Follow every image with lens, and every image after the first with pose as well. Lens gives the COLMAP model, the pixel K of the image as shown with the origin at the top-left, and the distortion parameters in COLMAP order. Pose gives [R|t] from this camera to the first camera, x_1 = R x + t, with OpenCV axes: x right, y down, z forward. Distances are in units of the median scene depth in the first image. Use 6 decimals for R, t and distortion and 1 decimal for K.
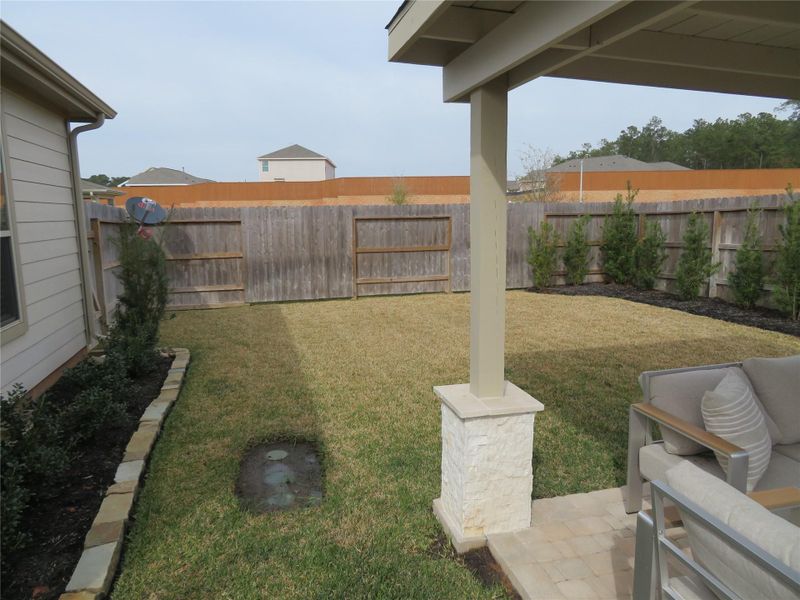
lens RADIAL K [[572.6, 0, 402.8], [0, 572.6, 294.4], [0, 0, 1]] dist [-0.006361, 0.012653]
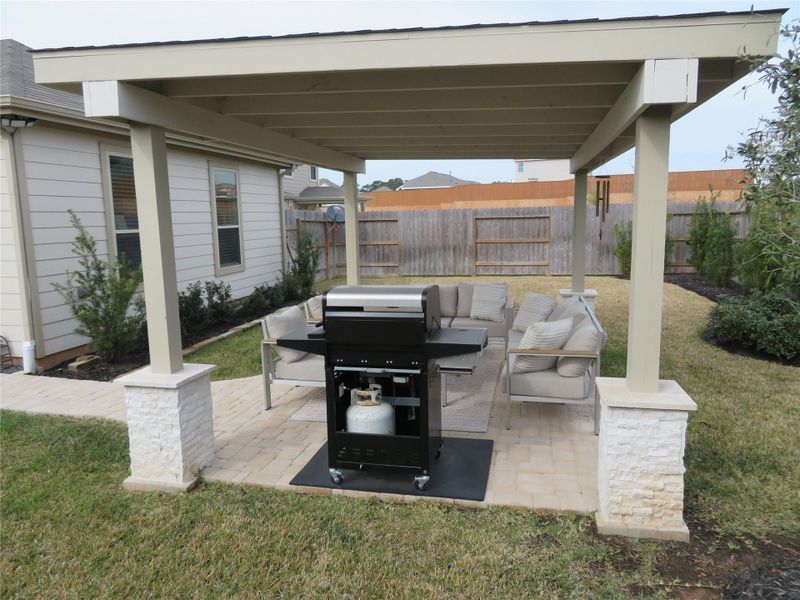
lens RADIAL K [[572.6, 0, 398.1], [0, 572.6, 301.9], [0, 0, 1]] dist [-0.006361, 0.012653]
pose [[0.886404, 0.063006, -0.458605, 0.392693], [-0.055320, 0.998012, 0.030189, 0.037497], [0.459595, -0.001390, 0.888127, -0.307833]]
